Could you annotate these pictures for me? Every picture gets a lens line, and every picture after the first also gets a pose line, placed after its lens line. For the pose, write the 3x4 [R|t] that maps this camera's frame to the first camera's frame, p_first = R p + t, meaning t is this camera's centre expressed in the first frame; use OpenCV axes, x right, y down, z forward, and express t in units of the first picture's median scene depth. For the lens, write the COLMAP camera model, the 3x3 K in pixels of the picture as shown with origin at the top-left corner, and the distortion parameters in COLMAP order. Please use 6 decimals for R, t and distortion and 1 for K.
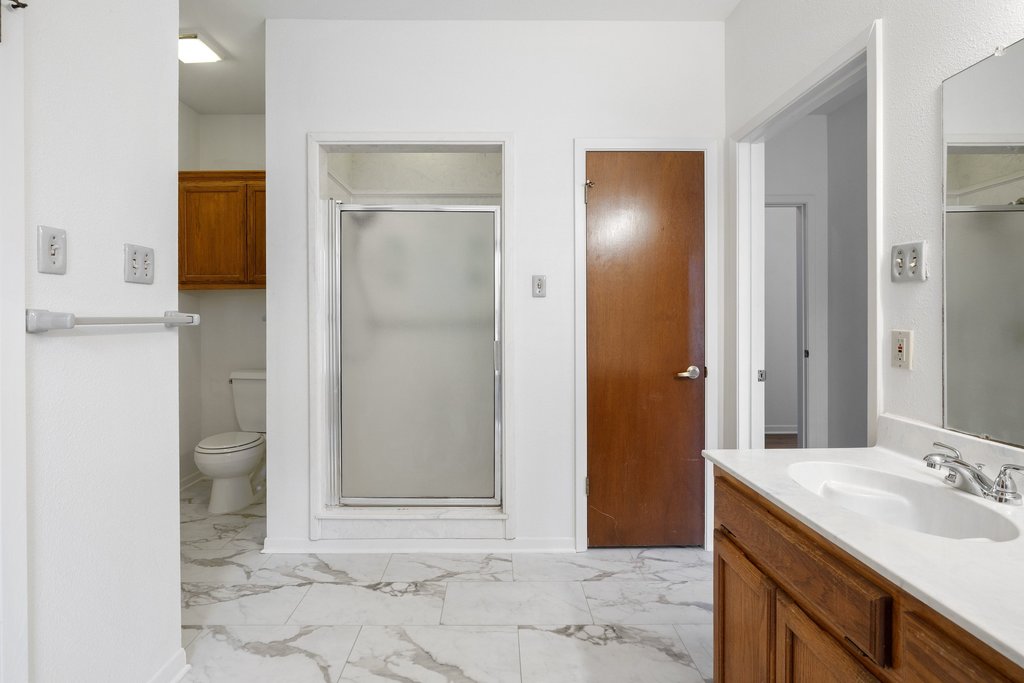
lens RADIAL K [[442.3, 0, 512.0], [0, 442.3, 341.5], [0, 0, 1]] dist [0.010378, -0.000126]
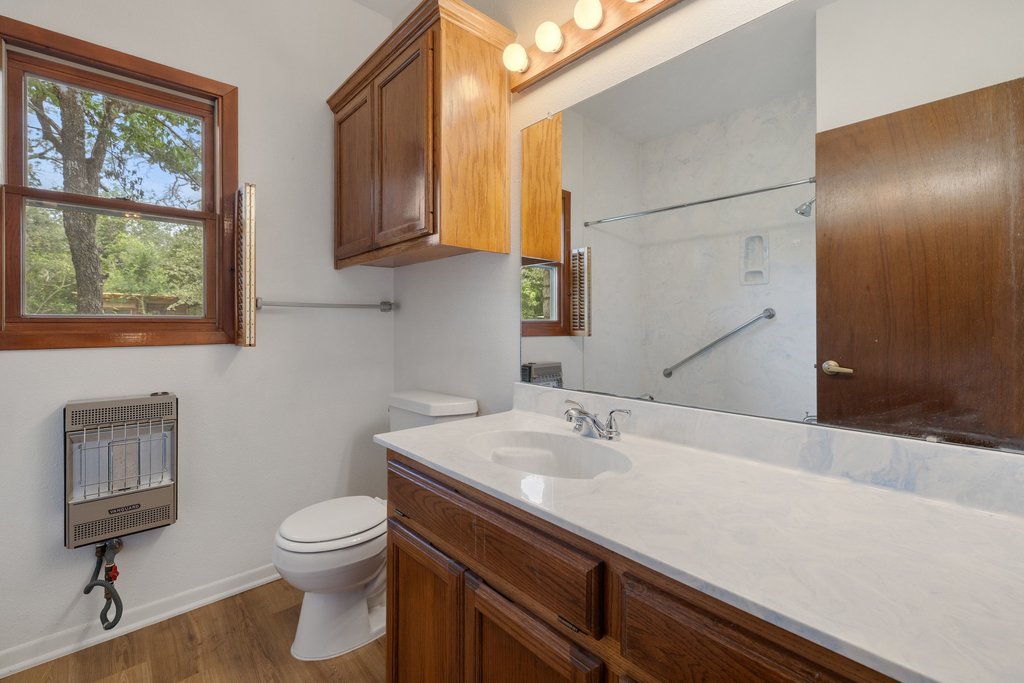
lens RADIAL K [[437.2, 0, 511.5], [0, 437.2, 328.3], [0, 0, 1]] dist [0.000945, -0.000280]
pose [[0.747960, -0.004091, 0.663731, 0.048099], [0.014483, 0.999844, -0.010158, 0.043783], [-0.663586, 0.017211, 0.747902, 0.228689]]
